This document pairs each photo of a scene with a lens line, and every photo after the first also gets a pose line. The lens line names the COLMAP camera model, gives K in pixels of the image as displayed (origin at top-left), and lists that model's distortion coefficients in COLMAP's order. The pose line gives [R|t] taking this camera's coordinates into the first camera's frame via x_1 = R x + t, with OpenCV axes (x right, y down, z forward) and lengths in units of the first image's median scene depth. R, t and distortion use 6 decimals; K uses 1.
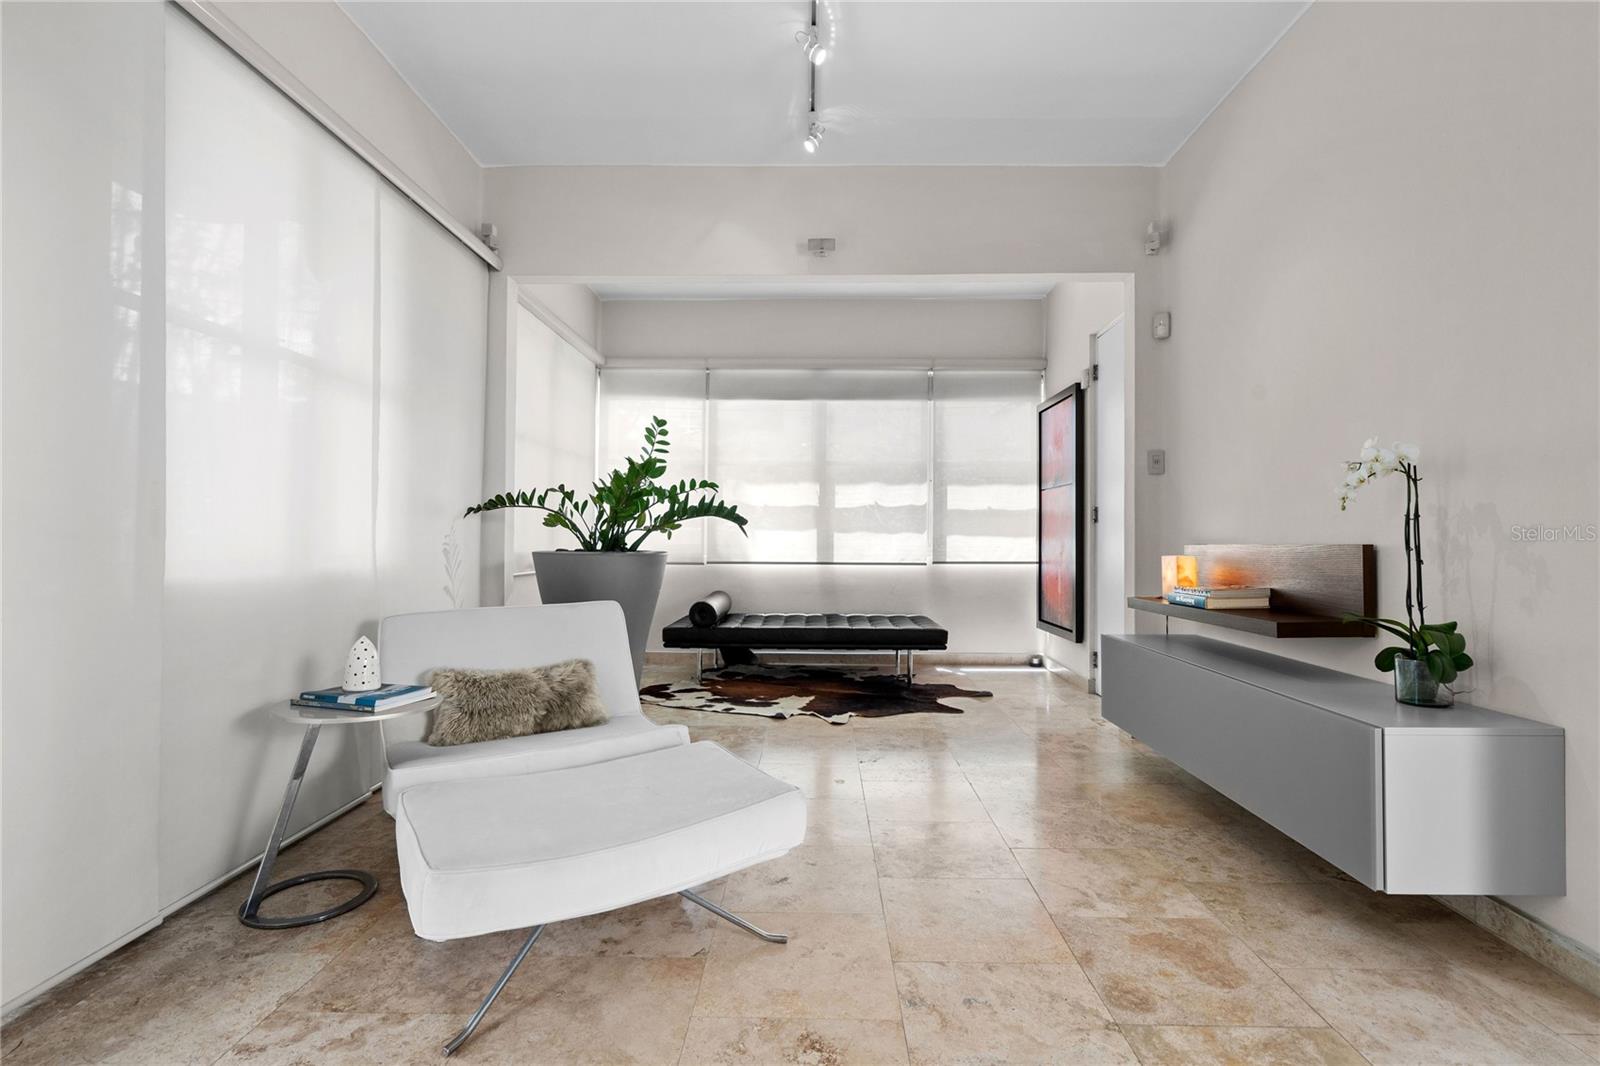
lens RADIAL K [[756.6, 0, 802.3], [0, 756.6, 526.3], [0, 0, 1]] dist [-0.003142, -0.000695]
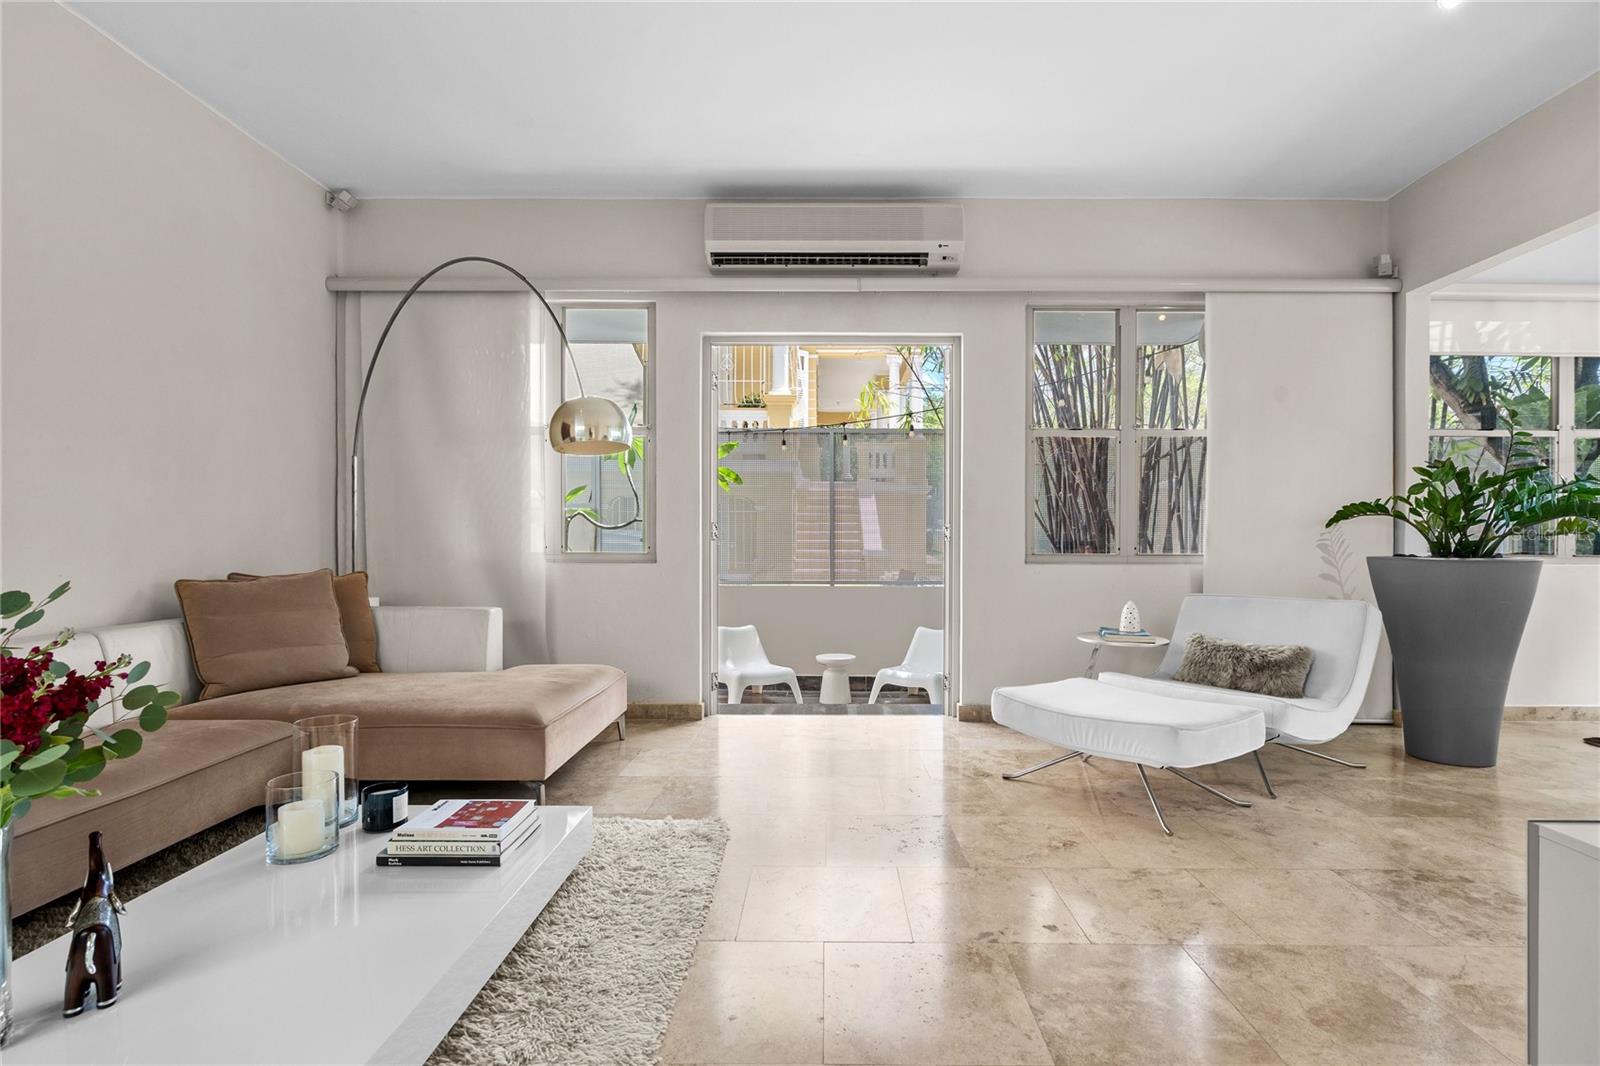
lens RADIAL K [[772.3, 0, 830.6], [0, 772.3, 547.5], [0, 0, 1]] dist [0.001829, -0.000543]
pose [[0.024970, 0.005875, -0.999671, 1.130074], [0.009214, 0.999939, 0.006106, 0.008734], [0.999646, -0.009363, 0.024914, 0.287648]]
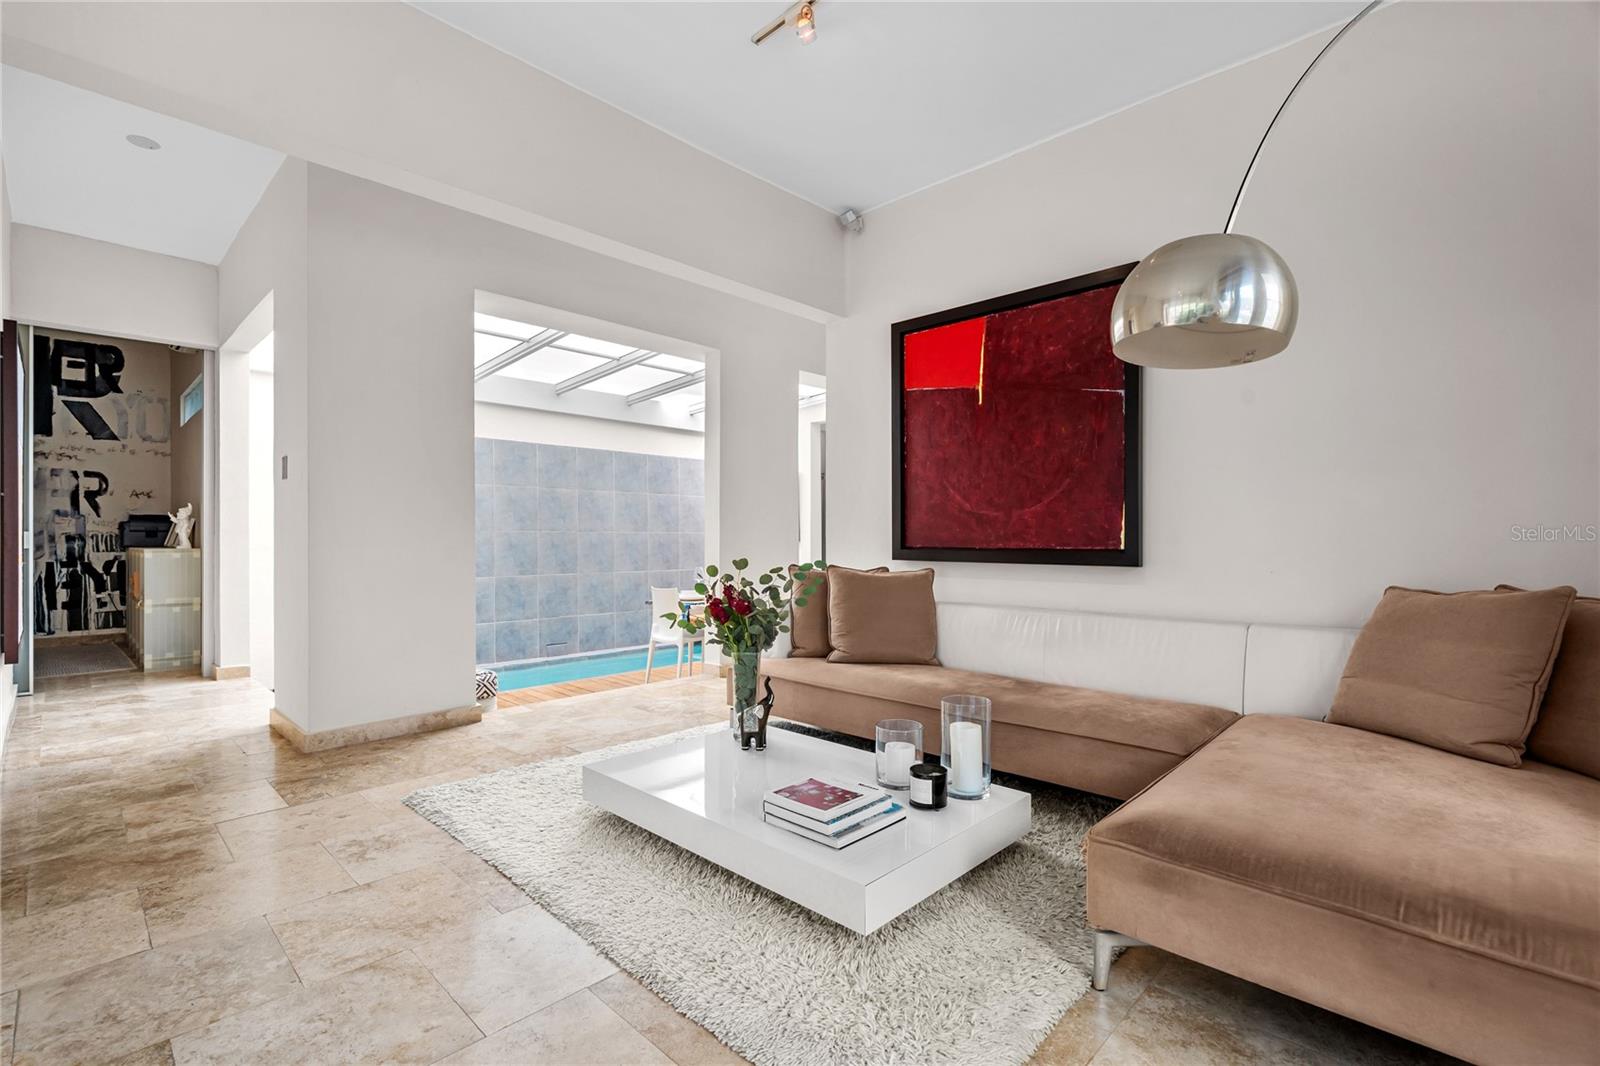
lens RADIAL K [[722.7, 0, 783.6], [0, 722.7, 538.1], [0, 0, 1]] dist [-0.002954, 0.000655]
pose [[-0.720852, -0.001330, 0.693088, -0.349501], [-0.013230, 0.999842, -0.011841, 0.013953], [-0.692963, -0.017706, -0.720756, 0.582091]]
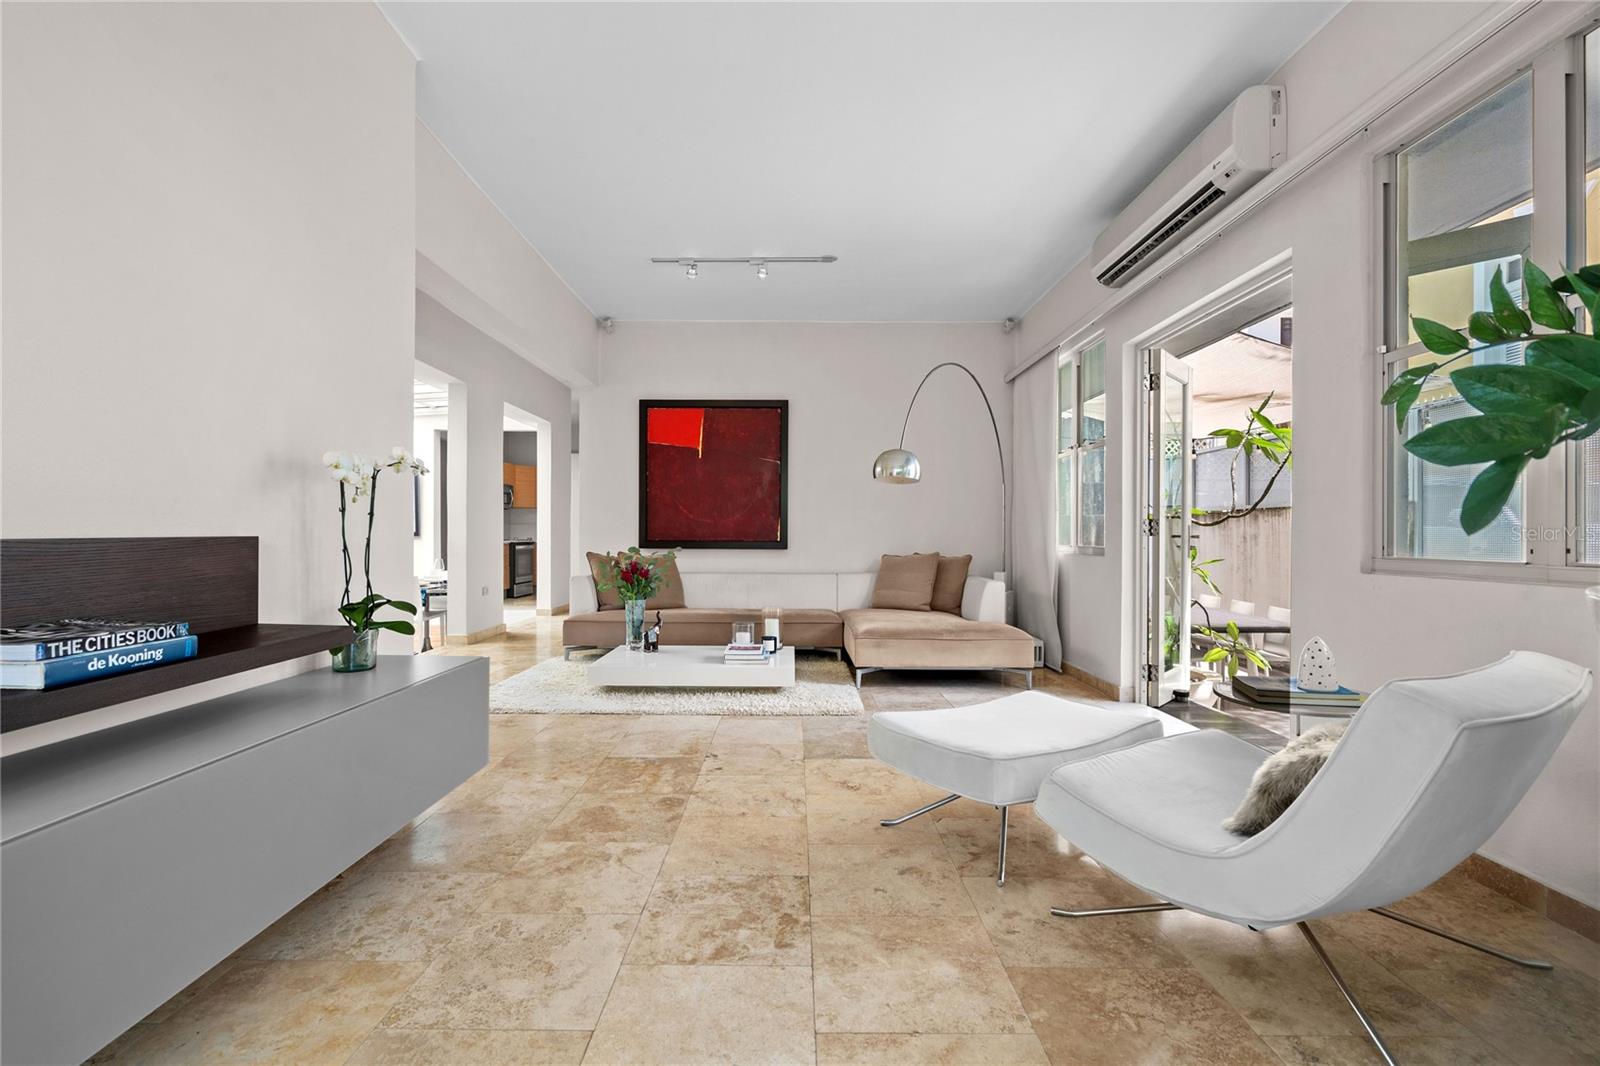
lens RADIAL K [[722.7, 0, 768.5], [0, 722.7, 538.4], [0, 0, 1]] dist [-0.002954, 0.000655]
pose [[-0.999860, -0.008911, 0.014185, 0.141756], [-0.009070, 0.999897, -0.011166, 0.032835], [-0.014084, -0.011293, -0.999837, 1.929077]]
